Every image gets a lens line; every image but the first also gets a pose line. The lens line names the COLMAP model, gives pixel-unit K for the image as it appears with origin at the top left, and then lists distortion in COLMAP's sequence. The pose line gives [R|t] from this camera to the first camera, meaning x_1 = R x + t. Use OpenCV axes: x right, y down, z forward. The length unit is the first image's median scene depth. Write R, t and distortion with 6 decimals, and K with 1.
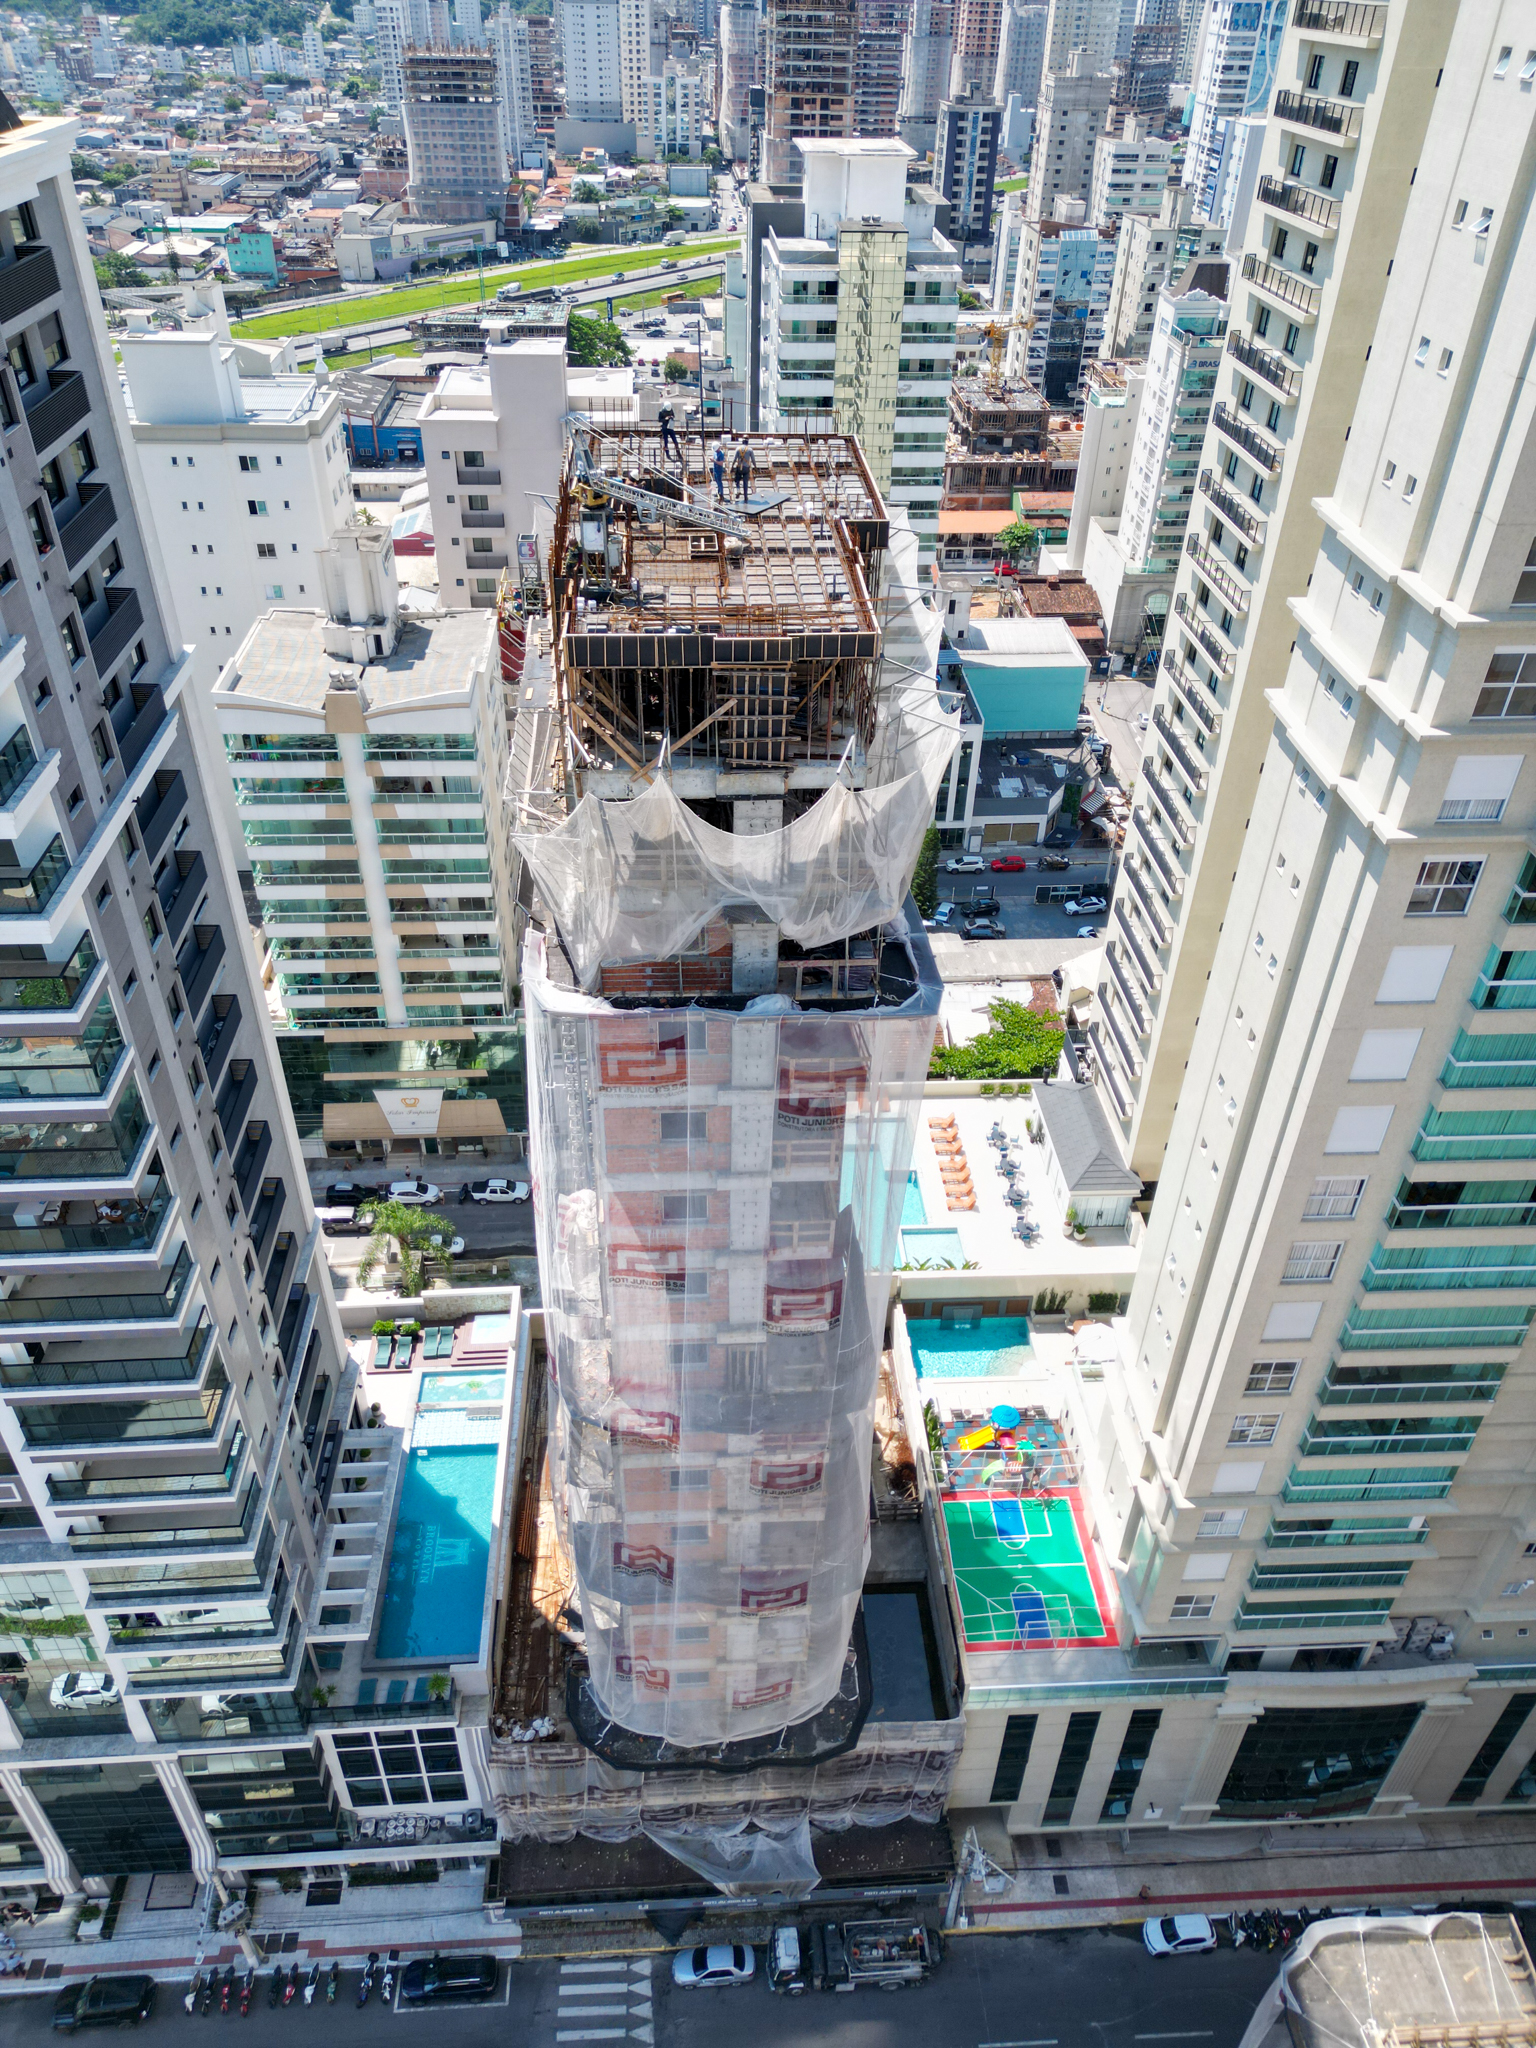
lens RADIAL K [[1448.4, 0, 773.6], [0, 1448.4, 1021.7], [0, 0, 1]] dist [0.053039, -0.033655]
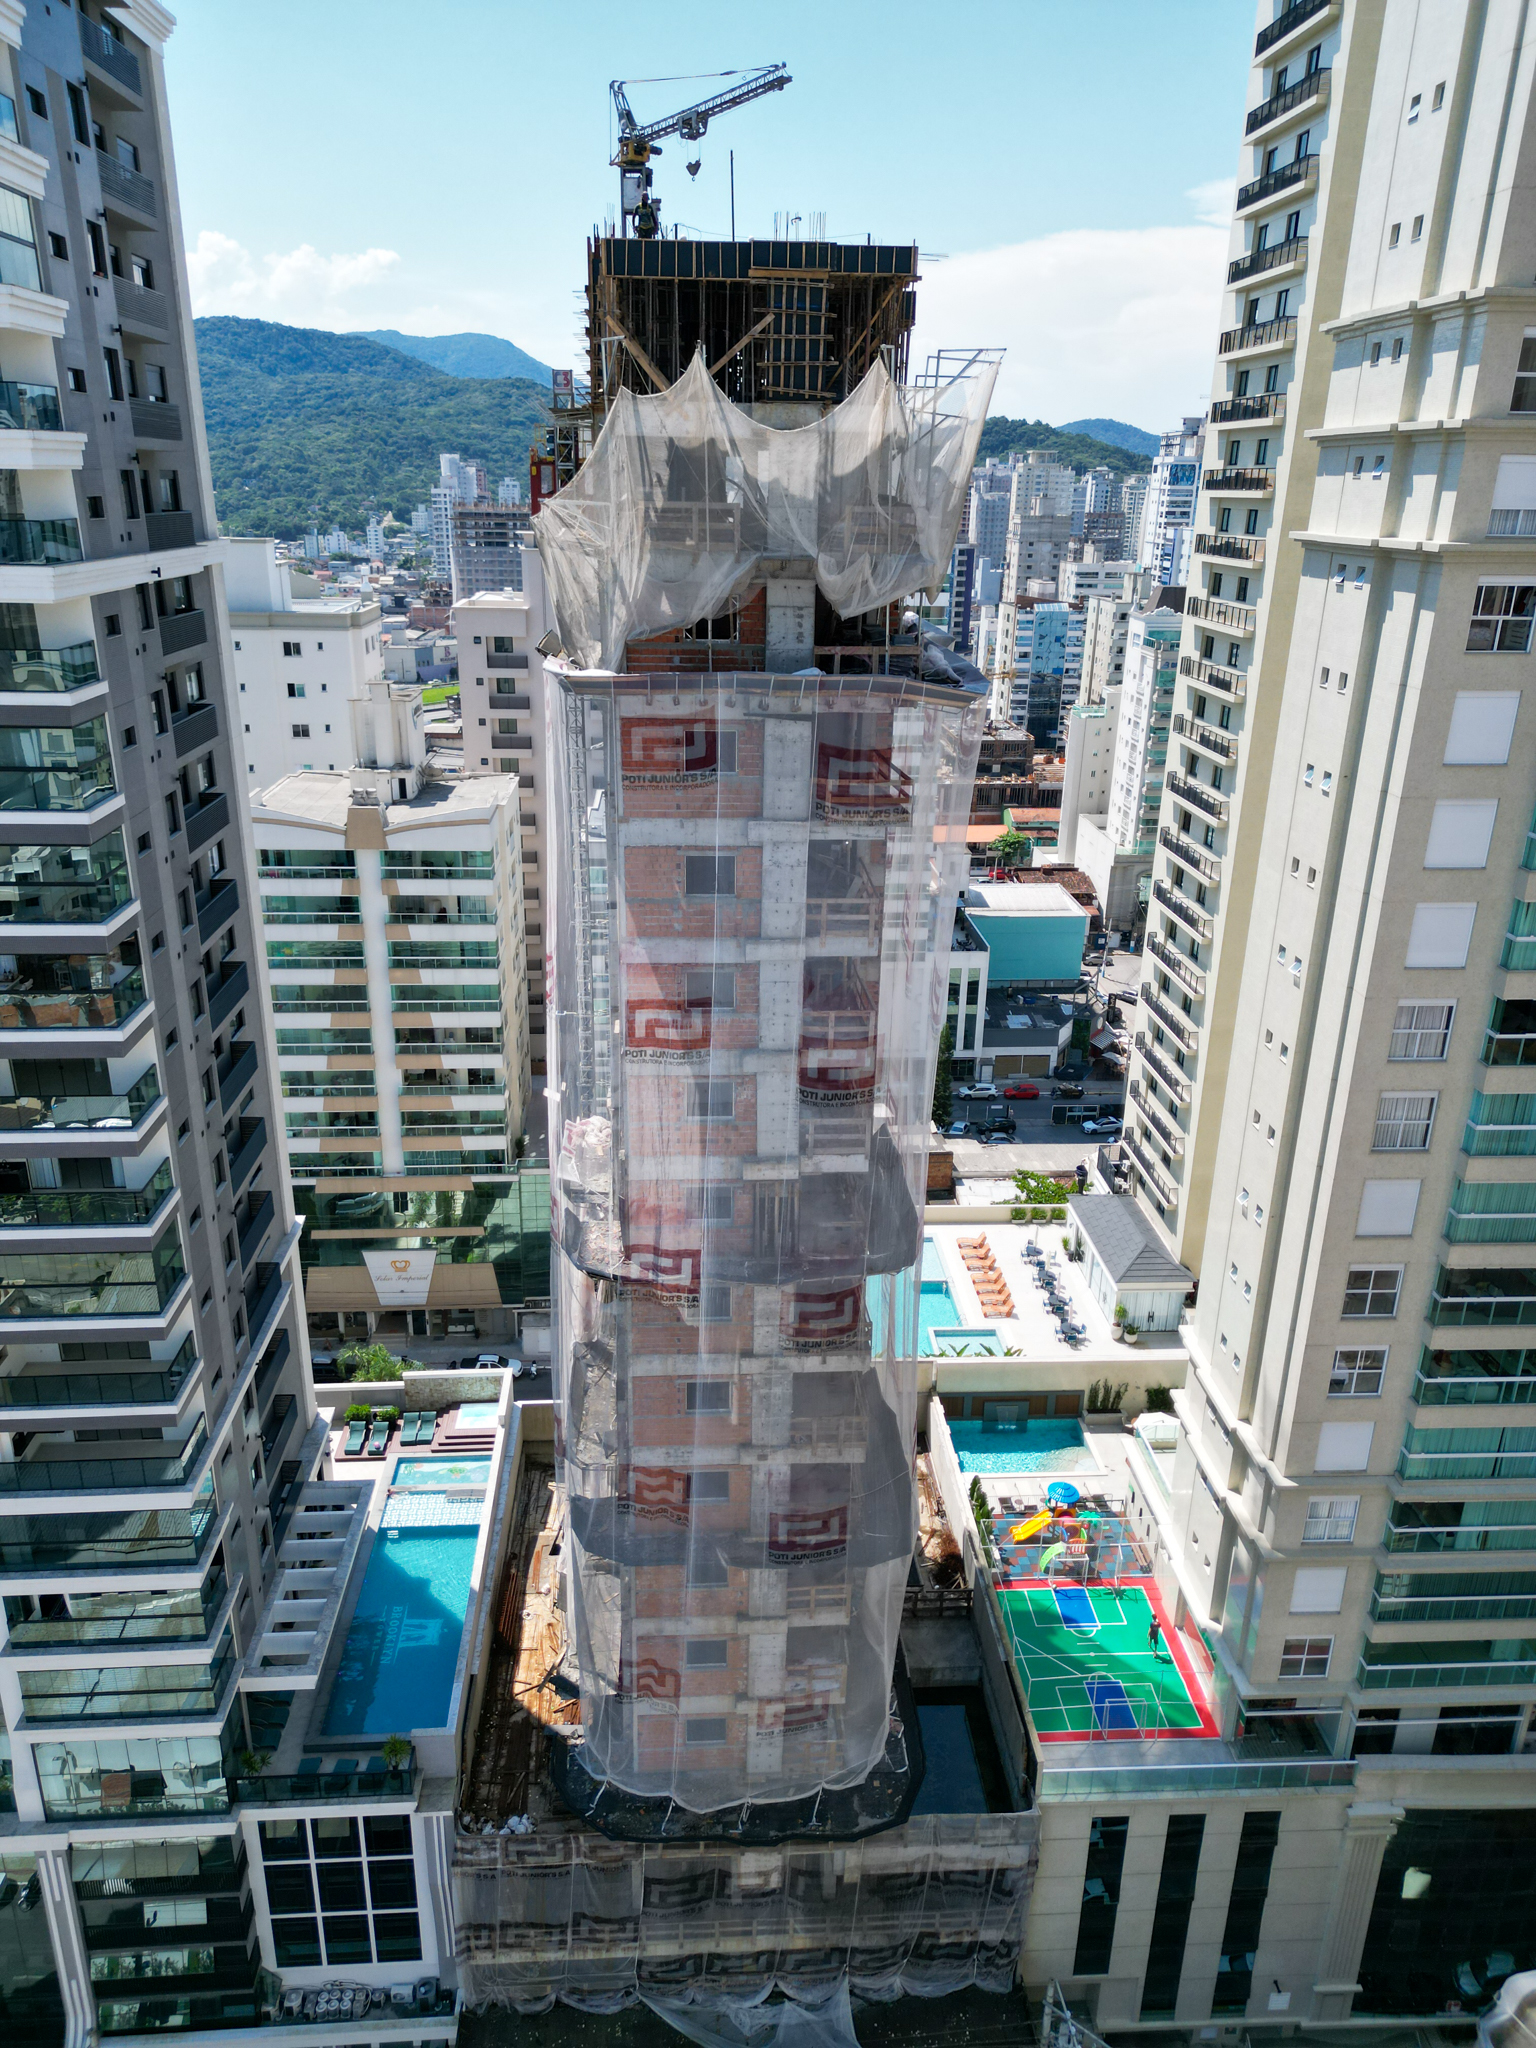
lens RADIAL K [[1448.4, 0, 770.7], [0, 1448.4, 1014.8], [0, 0, 1]] dist [0.053039, -0.033655]
pose [[0.999988, -0.004267, -0.002445, -0.012725], [0.003418, 0.960471, -0.278361, 0.240098], [0.003536, 0.278349, 0.960474, 0.080245]]
